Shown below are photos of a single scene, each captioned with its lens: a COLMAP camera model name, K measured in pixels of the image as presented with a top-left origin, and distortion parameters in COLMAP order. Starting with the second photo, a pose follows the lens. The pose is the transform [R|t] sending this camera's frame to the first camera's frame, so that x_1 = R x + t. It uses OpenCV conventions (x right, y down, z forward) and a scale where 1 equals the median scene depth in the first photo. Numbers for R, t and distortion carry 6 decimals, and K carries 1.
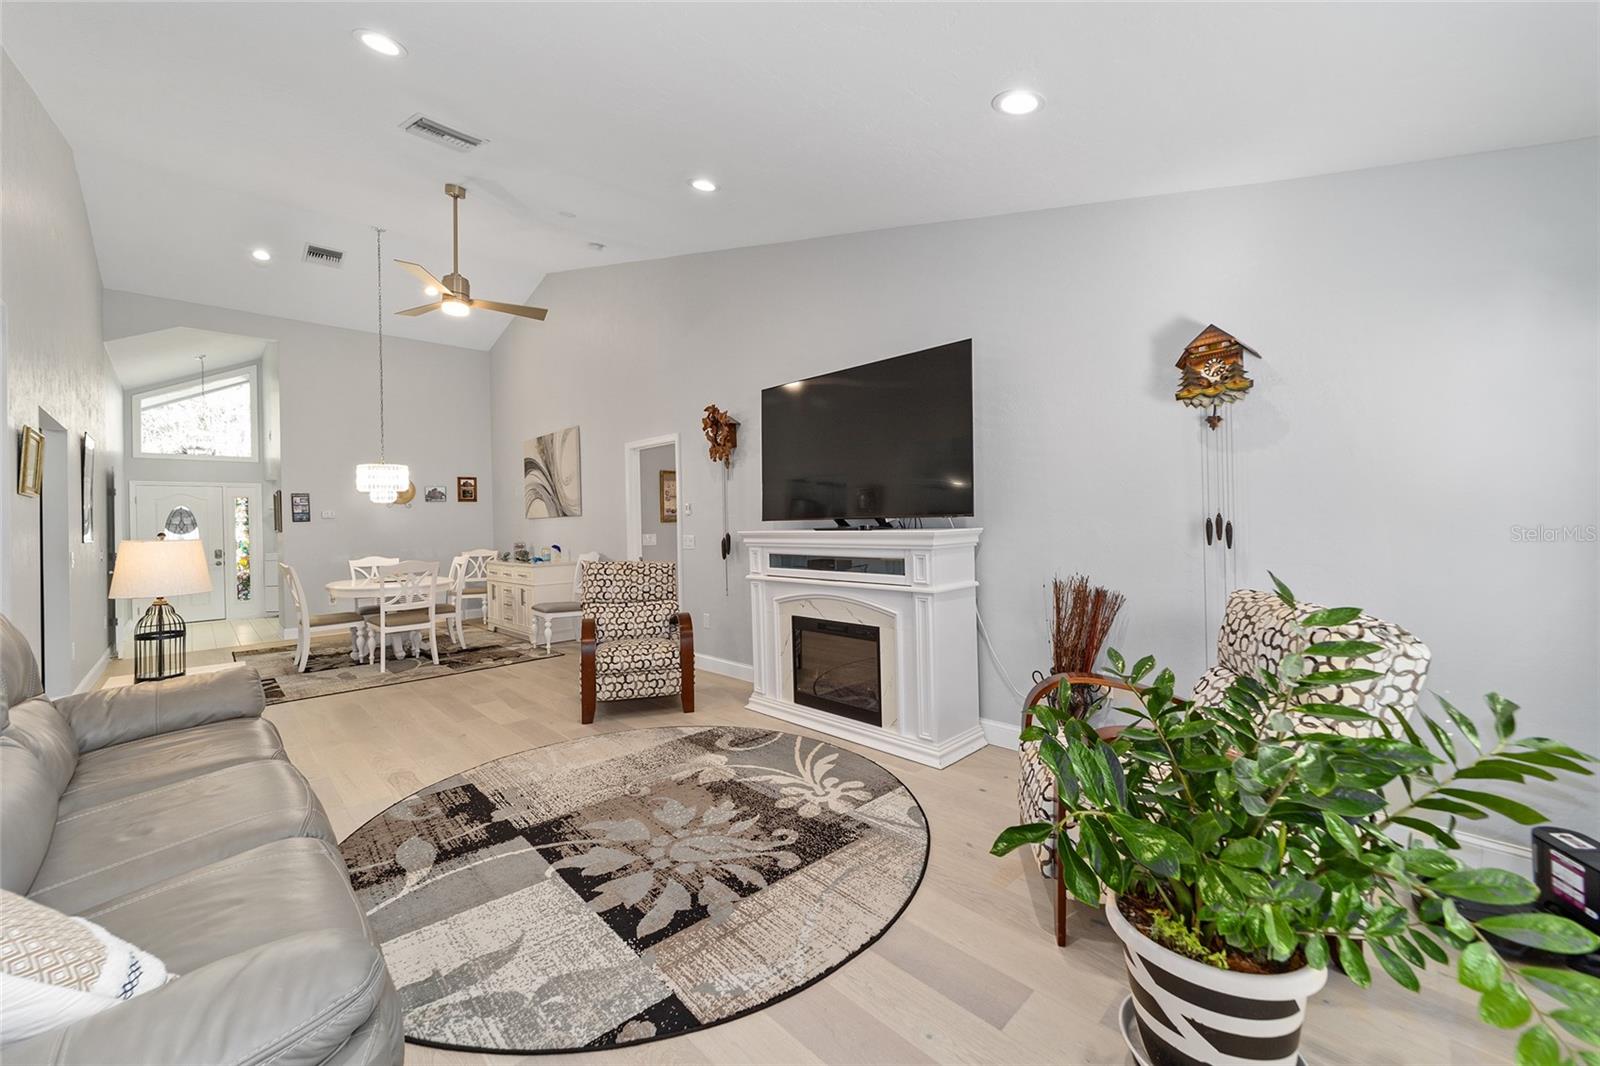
lens RADIAL K [[618.4, 0, 778.8], [0, 618.4, 526.0], [0, 0, 1]] dist [-0.012809, 0.005989]
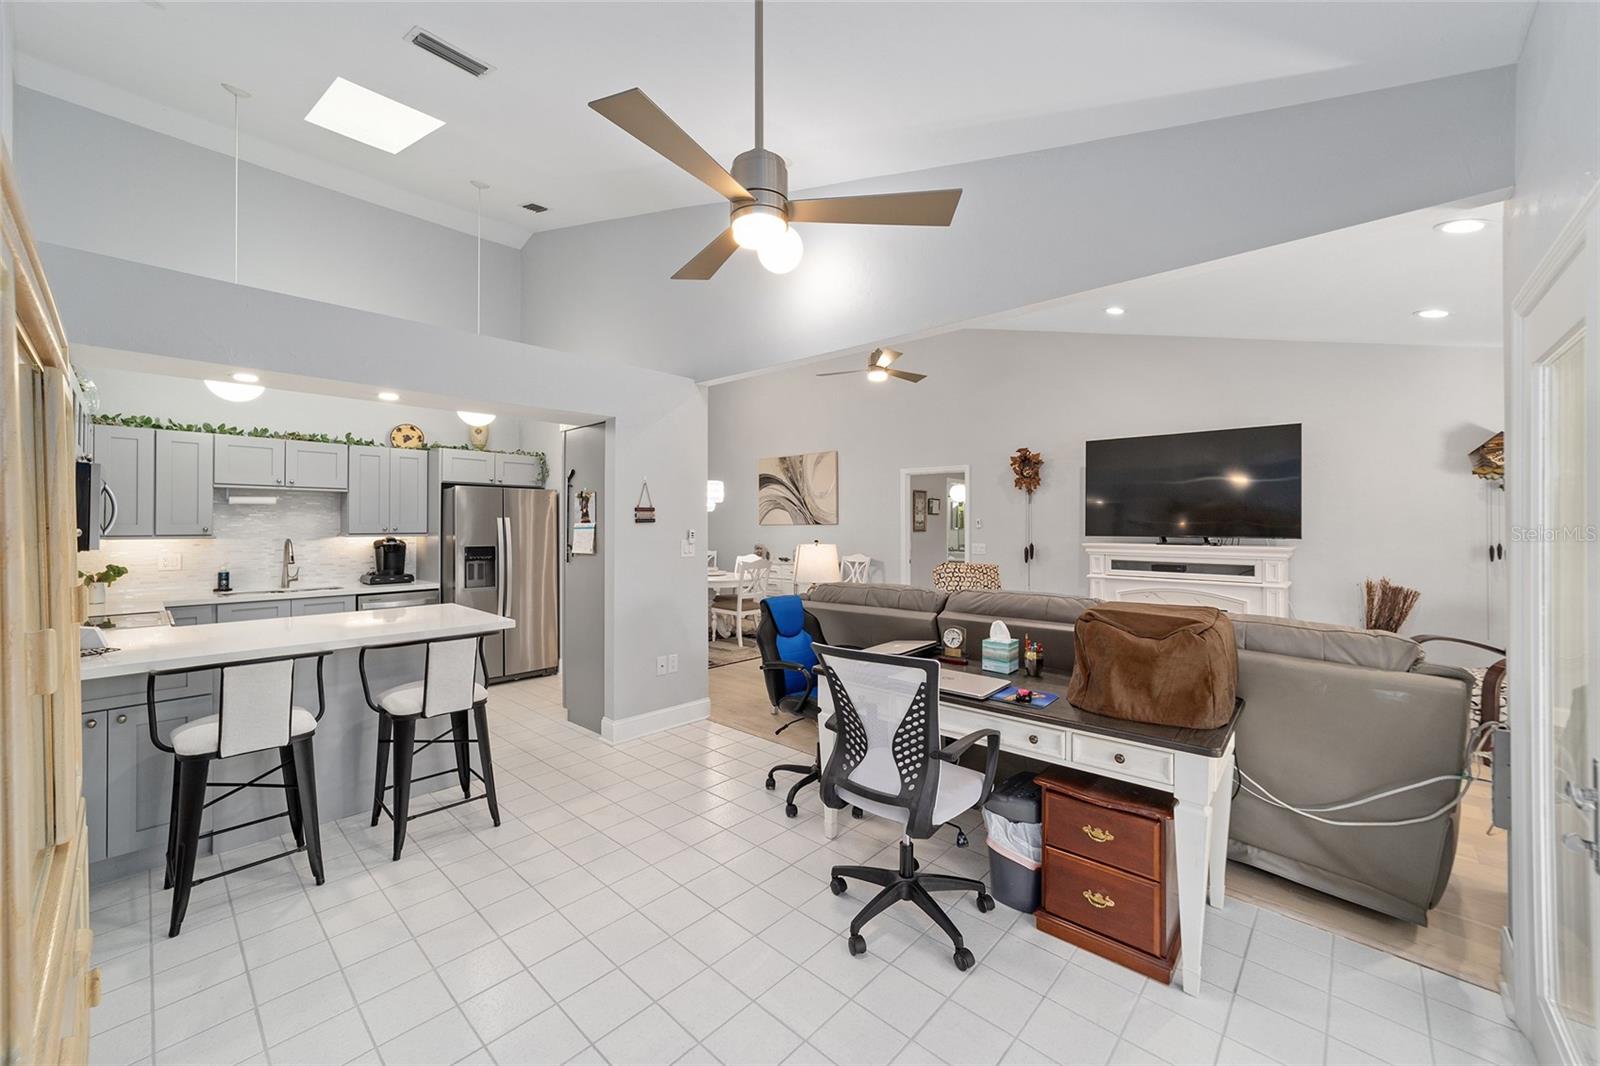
lens RADIAL K [[618.4, 0, 782.8], [0, 618.4, 521.1], [0, 0, 1]] dist [-0.012809, 0.005989]
pose [[0.998682, 0.021594, 0.046561, -1.014406], [-0.021065, 0.999708, -0.011823, -0.013805], [-0.046802, 0.010827, 0.998845, -0.453300]]
